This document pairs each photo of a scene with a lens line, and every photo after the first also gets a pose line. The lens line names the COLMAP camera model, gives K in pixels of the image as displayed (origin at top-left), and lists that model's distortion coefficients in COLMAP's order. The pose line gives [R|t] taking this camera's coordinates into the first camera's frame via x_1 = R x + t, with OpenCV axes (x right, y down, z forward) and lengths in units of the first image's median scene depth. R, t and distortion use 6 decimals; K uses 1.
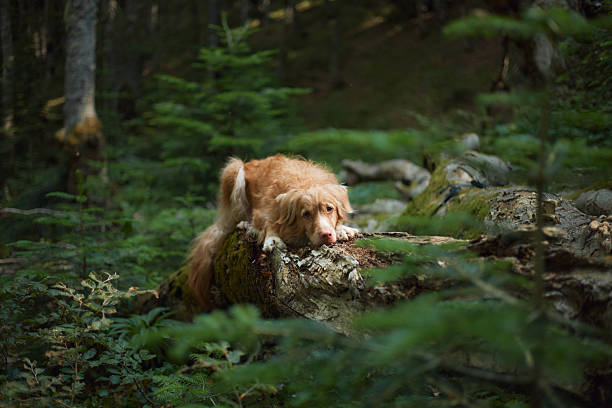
lens RADIAL K [[914.6, 0, 306.0], [0, 914.6, 204.0], [0, 0, 1]] dist [0.013207, -0.077560]
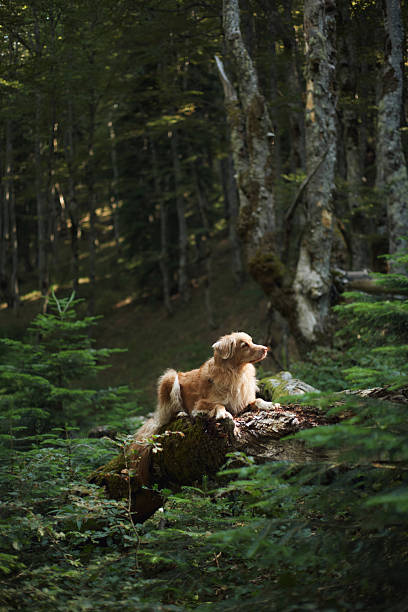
lens RADIAL K [[914.6, 0, 204.0], [0, 914.6, 306.0], [0, 0, 1]] dist [0.013207, -0.077560]
pose [[0.982610, -0.006836, 0.185555, -0.123072], [0.043455, 0.980036, -0.194015, 0.055895], [-0.180524, 0.198705, 0.963290, -0.172101]]
